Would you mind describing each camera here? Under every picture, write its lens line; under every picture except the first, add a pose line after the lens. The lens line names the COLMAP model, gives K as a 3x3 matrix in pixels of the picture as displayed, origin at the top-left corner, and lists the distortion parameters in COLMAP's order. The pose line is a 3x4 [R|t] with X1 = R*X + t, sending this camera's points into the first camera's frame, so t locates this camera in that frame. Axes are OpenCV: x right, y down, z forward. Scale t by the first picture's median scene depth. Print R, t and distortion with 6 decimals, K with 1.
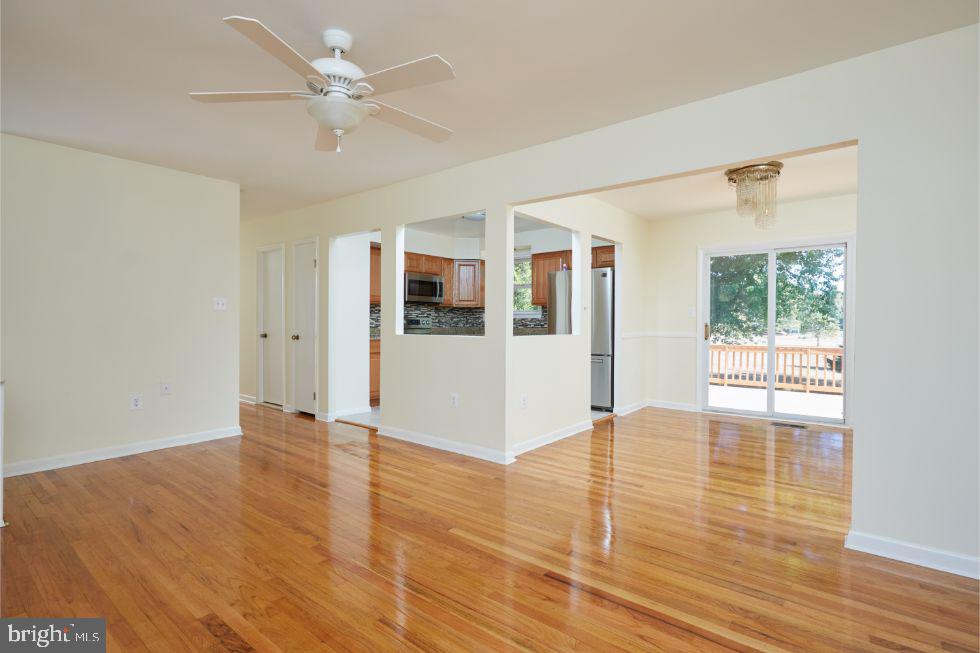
lens RADIAL K [[485.7, 0, 489.2], [0, 485.7, 324.8], [0, 0, 1]] dist [0.006345, -0.001750]
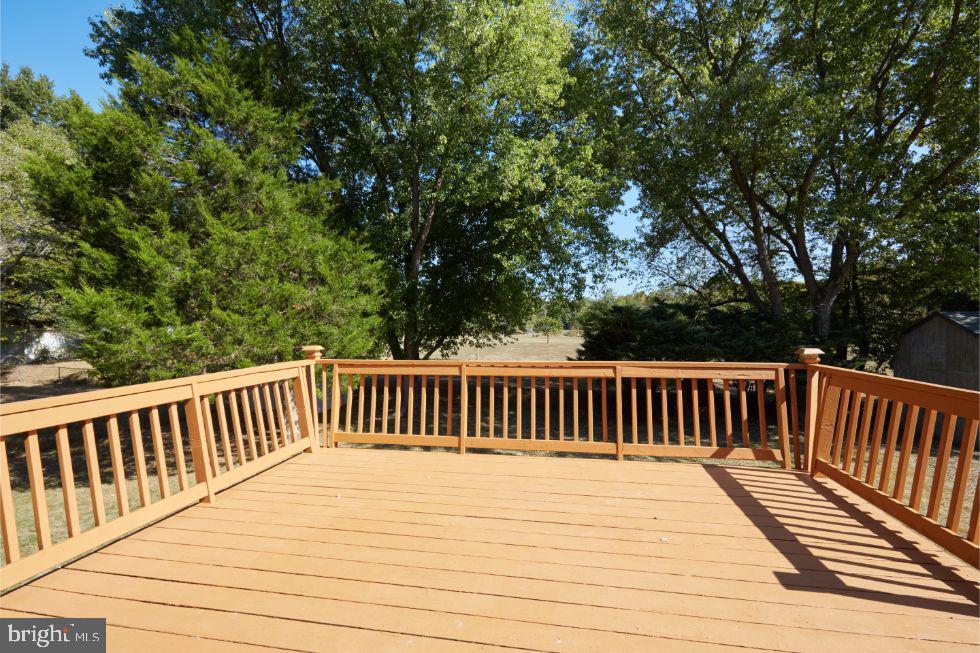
lens RADIAL K [[453.8, 0, 486.4], [0, 453.8, 330.3], [0, 0, 1]] dist [-0.004146, -0.000834]
pose [[0.889759, -0.014447, 0.456202, 0.413217], [0.011597, 0.999892, 0.009045, 0.012084], [-0.456283, -0.002757, 0.889830, 0.808450]]
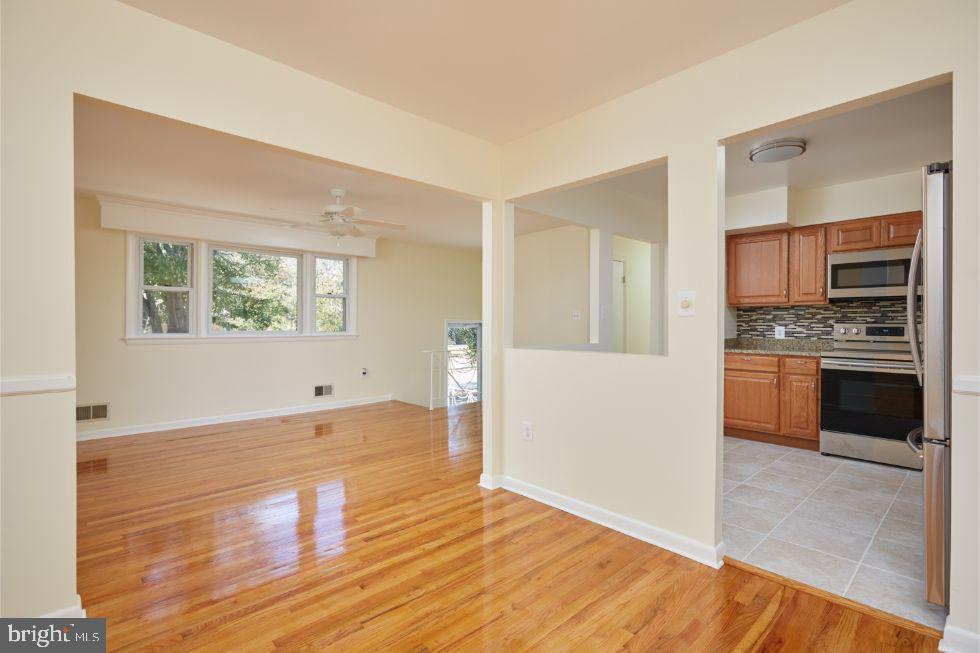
lens RADIAL K [[453.8, 0, 492.2], [0, 453.8, 327.3], [0, 0, 1]] dist [-0.004146, -0.000834]
pose [[-0.150036, 0.002275, -0.988678, 0.478581], [-0.007484, 0.999966, 0.003436, -0.008693], [0.988652, 0.007915, -0.150014, 0.622027]]
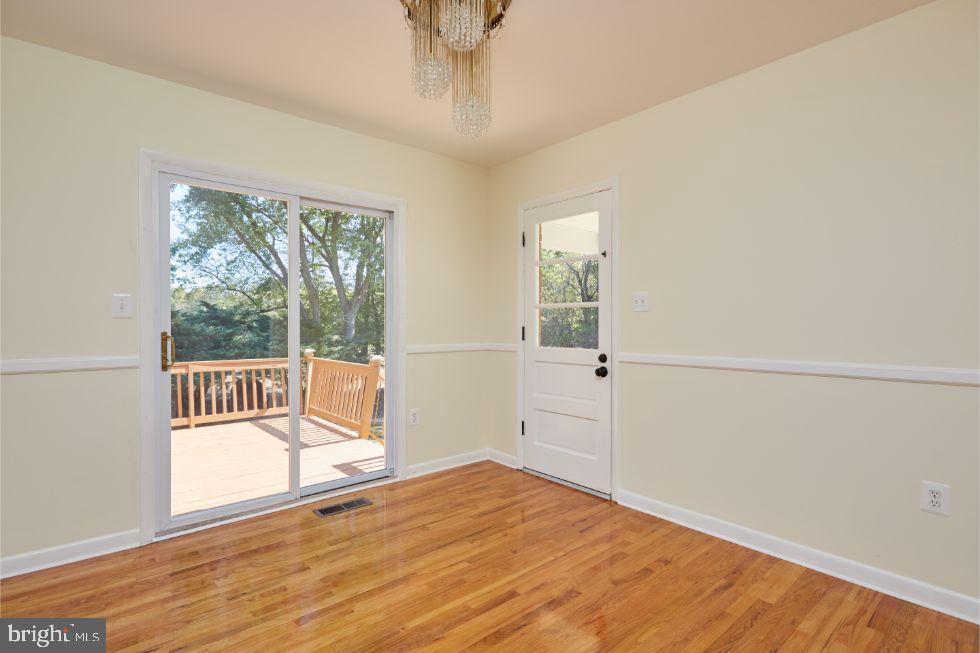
lens RADIAL K [[485.7, 0, 496.7], [0, 485.7, 325.7], [0, 0, 1]] dist [0.006345, -0.001750]
pose [[0.189980, -0.005872, 0.981770, 0.067540], [0.009926, 0.999942, 0.004060, -0.005821], [-0.981738, 0.008974, 0.190028, 0.528340]]
